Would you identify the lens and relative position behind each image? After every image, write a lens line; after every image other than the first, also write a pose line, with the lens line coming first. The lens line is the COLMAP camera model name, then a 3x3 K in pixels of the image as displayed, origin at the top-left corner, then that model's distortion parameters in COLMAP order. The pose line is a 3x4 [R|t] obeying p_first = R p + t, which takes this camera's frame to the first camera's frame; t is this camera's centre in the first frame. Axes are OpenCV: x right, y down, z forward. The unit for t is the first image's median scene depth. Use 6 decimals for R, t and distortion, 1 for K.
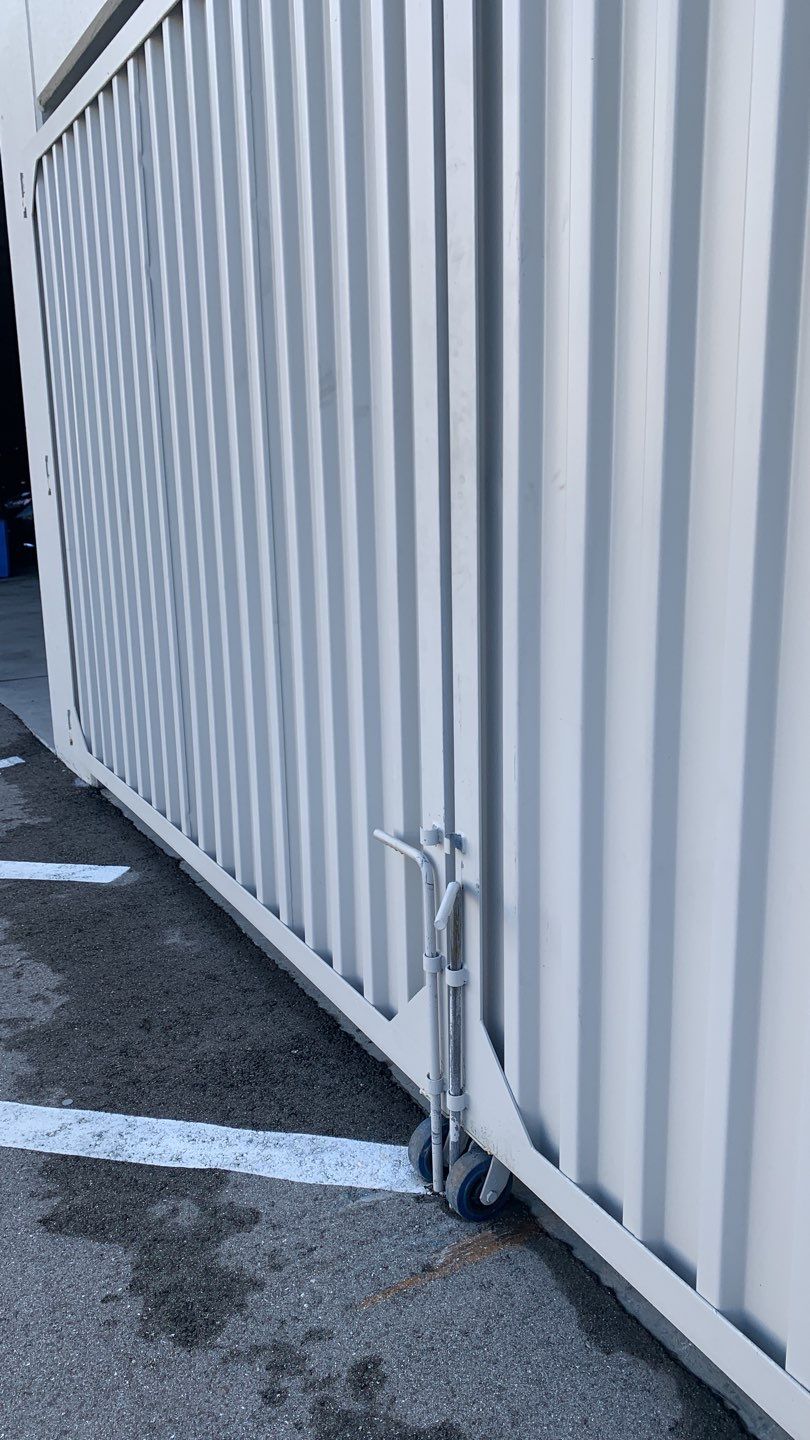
lens RADIAL K [[1104.7, 0, 405.0], [0, 1104.7, 720.0], [0, 0, 1]] dist [0.059889, -0.005382]
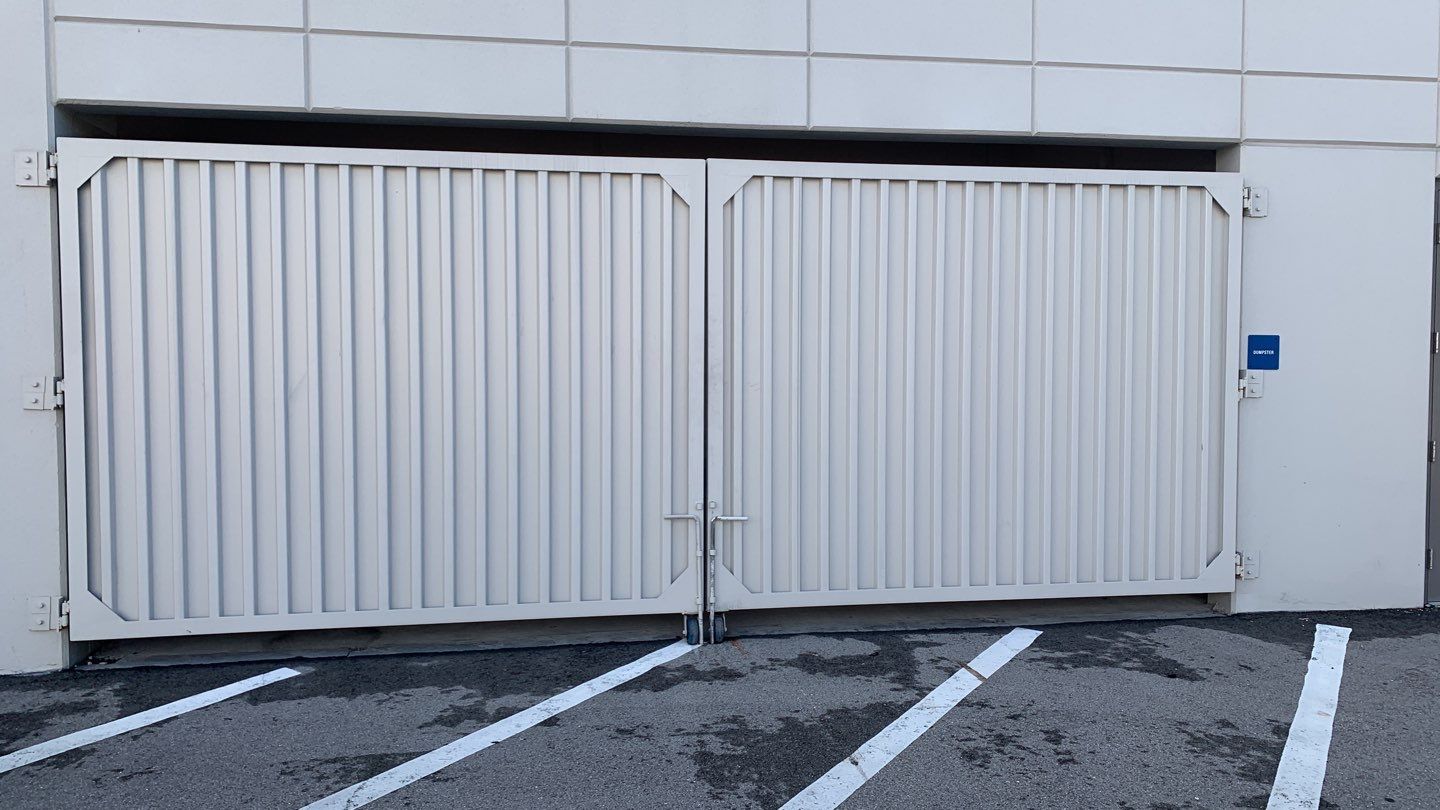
lens RADIAL K [[1104.7, 0, 676.7], [0, 1104.7, 401.5], [0, 0, 1]] dist [0.059889, -0.005382]
pose [[0.329978, -0.018433, 0.943809, -2.211587], [0.216561, 0.974622, -0.056680, -0.007579], [-0.918812, 0.223096, 0.325596, 0.051001]]
